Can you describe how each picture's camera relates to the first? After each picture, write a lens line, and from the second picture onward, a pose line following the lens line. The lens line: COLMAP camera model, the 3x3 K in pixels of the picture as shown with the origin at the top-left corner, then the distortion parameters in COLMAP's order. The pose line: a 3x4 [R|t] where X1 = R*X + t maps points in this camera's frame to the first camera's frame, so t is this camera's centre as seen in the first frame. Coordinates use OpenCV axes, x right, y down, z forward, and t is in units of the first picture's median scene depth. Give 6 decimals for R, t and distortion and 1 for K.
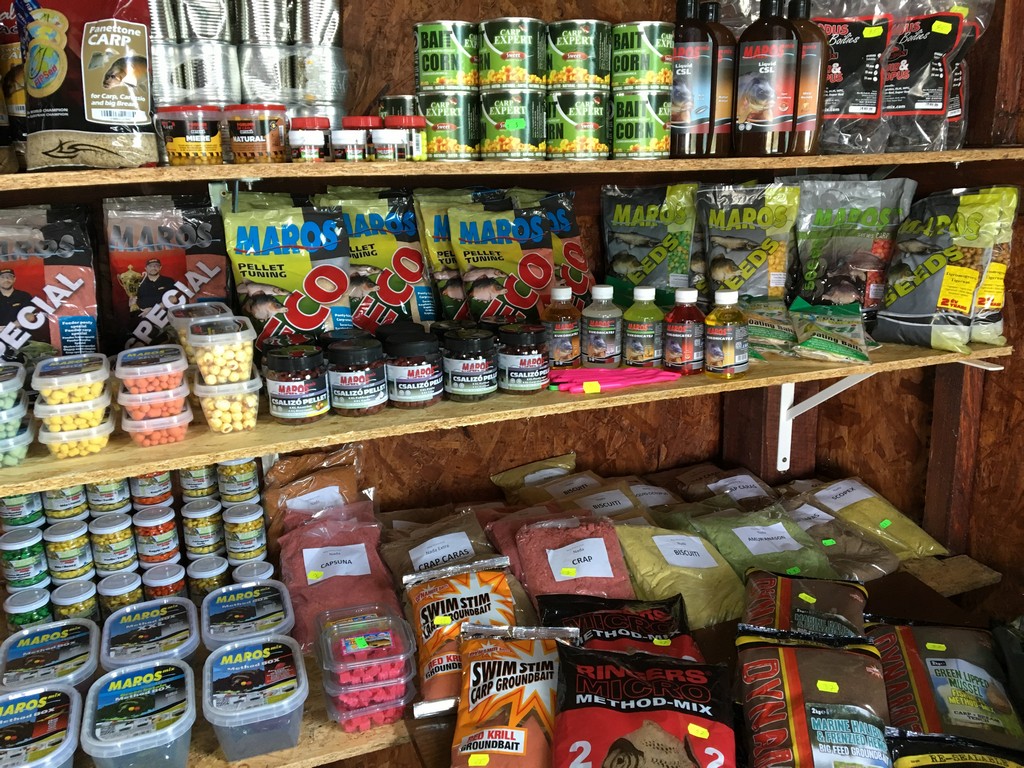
lens RADIAL K [[862.7, 0, 517.5], [0, 862.7, 386.0], [0, 0, 1]] dist [0.090667, -0.136998]
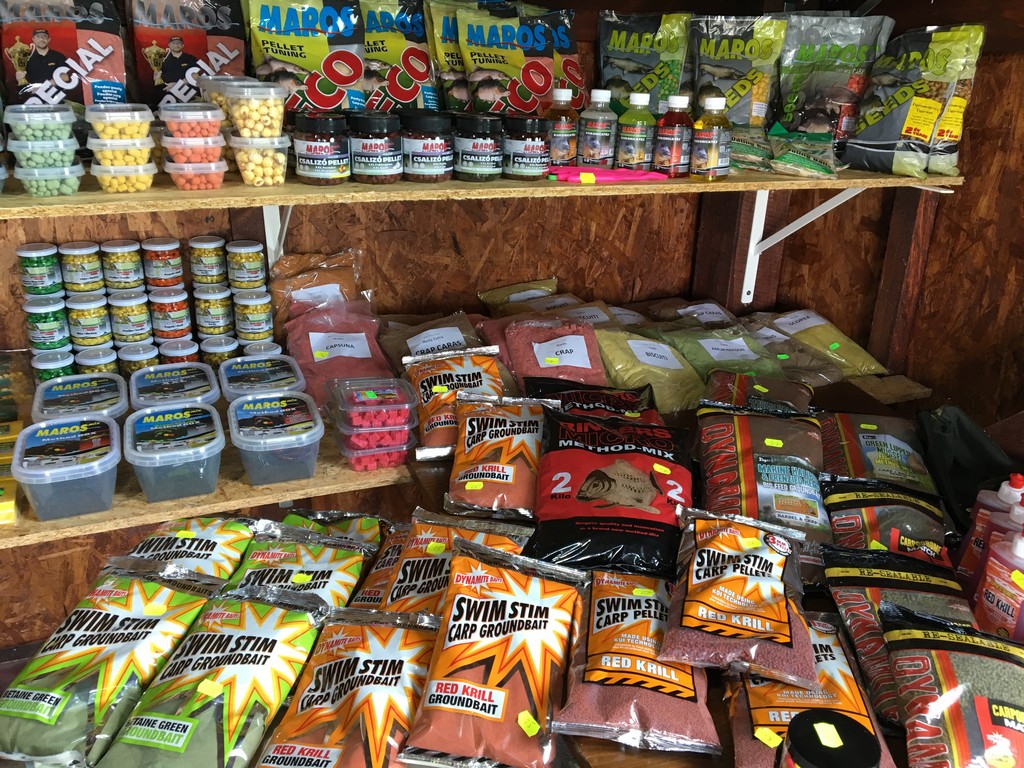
lens RADIAL K [[862.7, 0, 517.5], [0, 862.7, 386.0], [0, 0, 1]] dist [0.090667, -0.136998]
pose [[0.997689, 0.047601, 0.048484, -0.036795], [-0.052888, 0.992032, 0.114351, 0.120704], [-0.042655, -0.116651, 0.992257, -0.101079]]
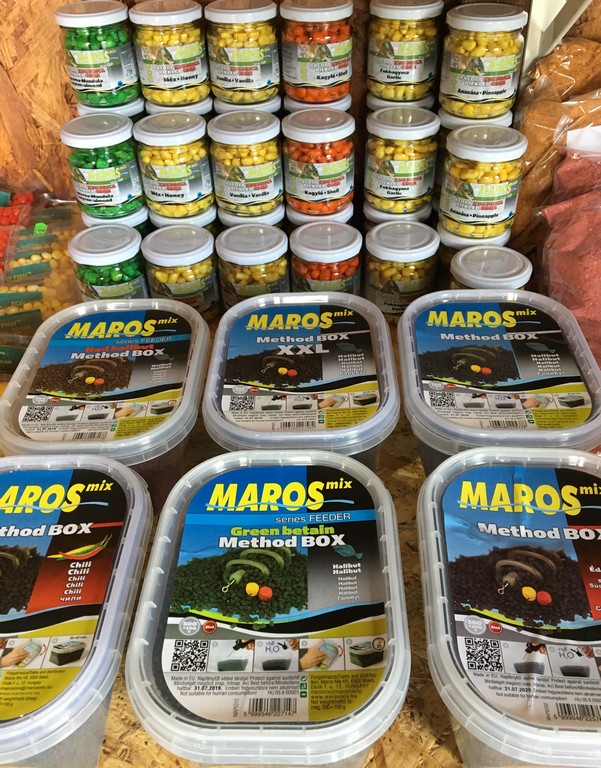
lens RADIAL K [[699.1, 0, 304.0], [0, 699.1, 400.2], [0, 0, 1]] dist [0.092553, -0.166800]
pose [[0.923204, 0.246289, -0.295019, -0.272885], [-0.099460, 0.894622, 0.435613, 0.119595], [0.371218, -0.372817, 0.850414, 0.606331]]
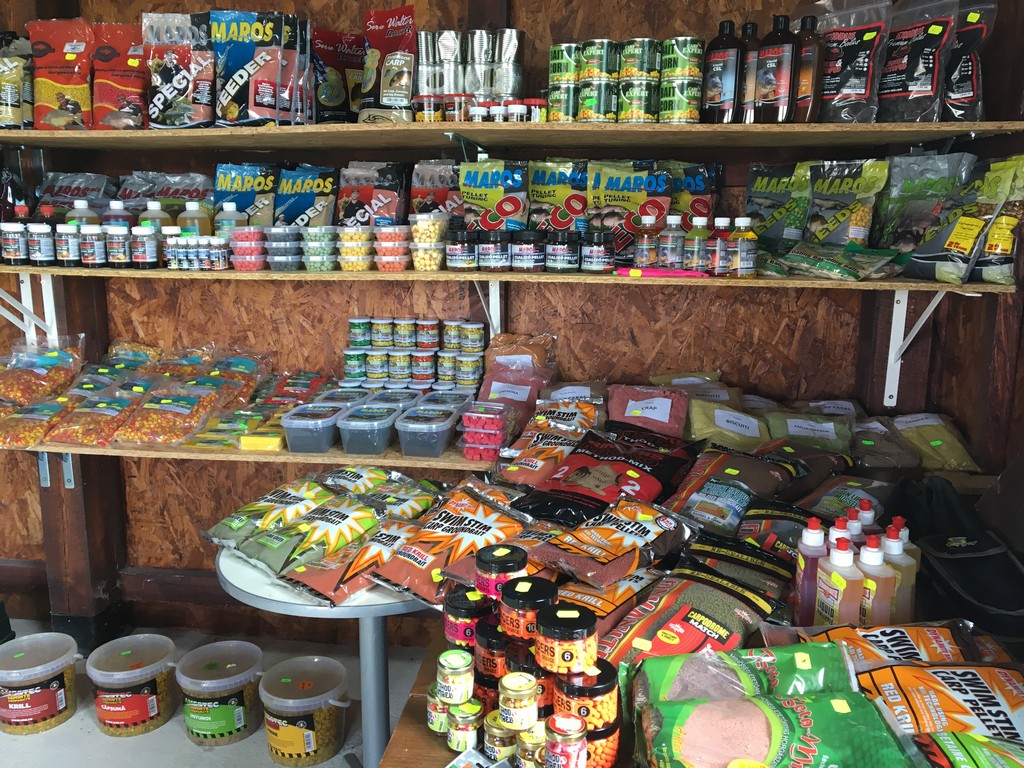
lens RADIAL K [[862.7, 0, 517.5], [0, 862.7, 386.0], [0, 0, 1]] dist [0.090667, -0.136998]
pose [[0.868963, 0.131365, -0.477124, 0.568102], [-0.154923, 0.987874, -0.010165, 0.213017], [0.470003, 0.082750, 0.878777, -0.380651]]
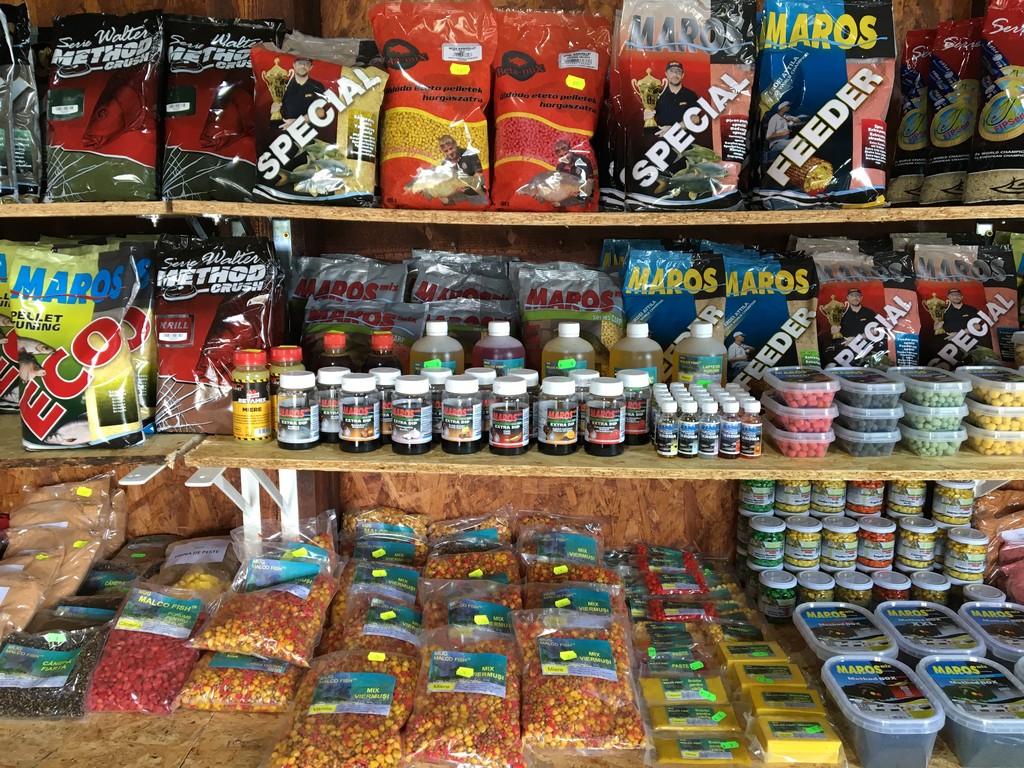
lens RADIAL K [[862.7, 0, 517.5], [0, 862.7, 386.0], [0, 0, 1]] dist [0.090667, -0.136998]
pose [[0.927094, 0.104964, -0.359833, -0.484513], [-0.126816, 0.991214, -0.037597, 0.080531], [0.352725, 0.080488, 0.932259, -0.192176]]
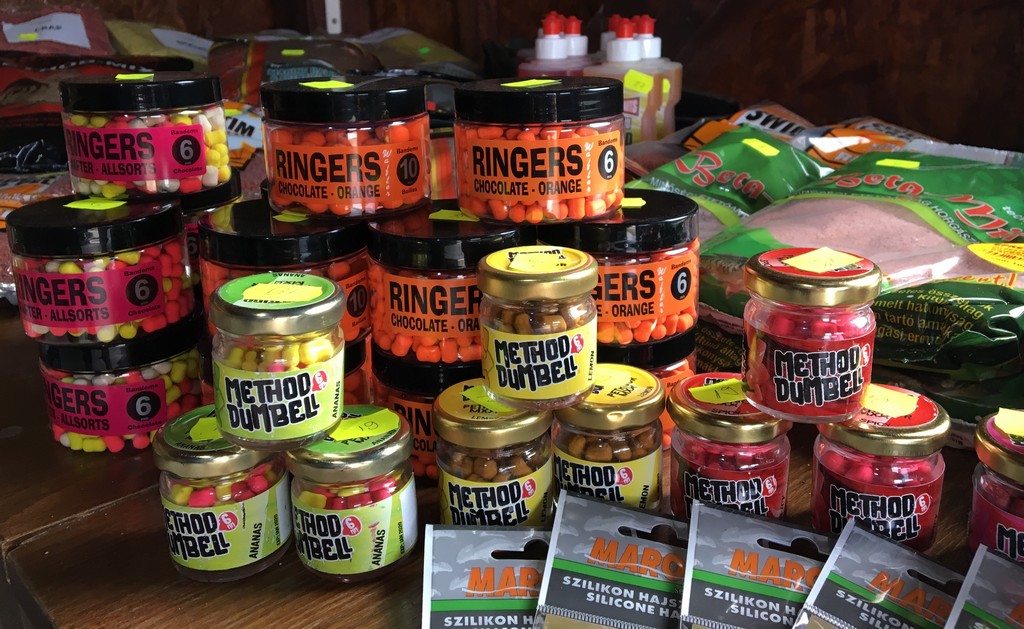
lens RADIAL K [[859.1, 0, 512.0], [0, 859.1, 314.5], [0, 0, 1]] dist [0.002341, 0.002131]
pose [[0.937759, -0.107904, 0.330098, 0.191027], [0.079418, 0.991949, 0.098637, 0.429139], [-0.338084, -0.066282, 0.938779, 0.044715]]
